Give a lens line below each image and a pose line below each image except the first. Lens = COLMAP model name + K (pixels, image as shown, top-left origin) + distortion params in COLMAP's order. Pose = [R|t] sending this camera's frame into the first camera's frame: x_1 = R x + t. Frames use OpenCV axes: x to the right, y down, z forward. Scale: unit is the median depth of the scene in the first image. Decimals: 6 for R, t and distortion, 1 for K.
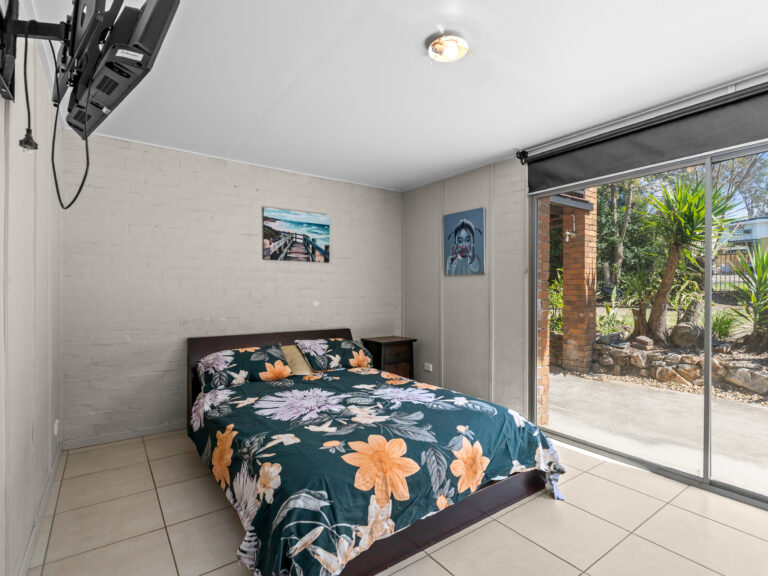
lens RADIAL K [[389.3, 0, 386.2], [0, 389.3, 291.4], [0, 0, 1]] dist [0.004735, 0.001570]
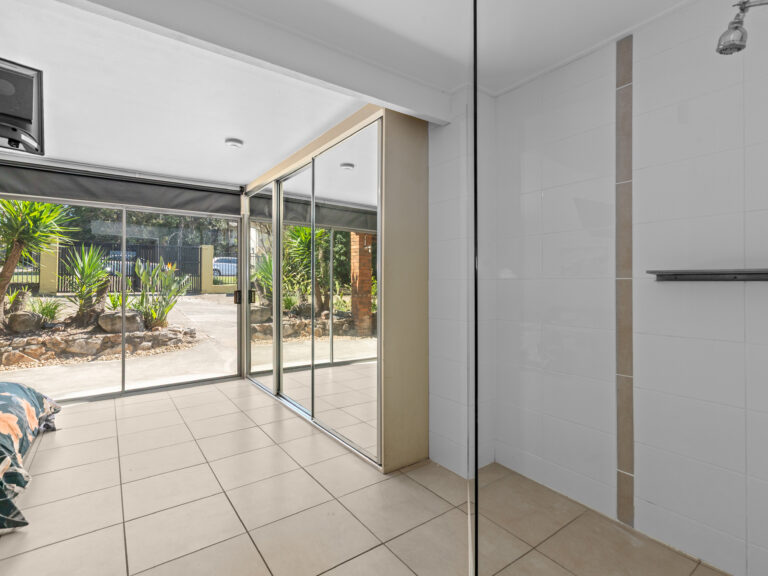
lens RADIAL K [[389.3, 0, 387.0], [0, 389.3, 285.0], [0, 0, 1]] dist [0.004735, 0.001570]
pose [[0.020288, -0.008915, 0.999754, -0.400836], [0.002129, 0.999958, 0.008874, -0.002880], [-0.999792, 0.001948, 0.020307, -0.094007]]
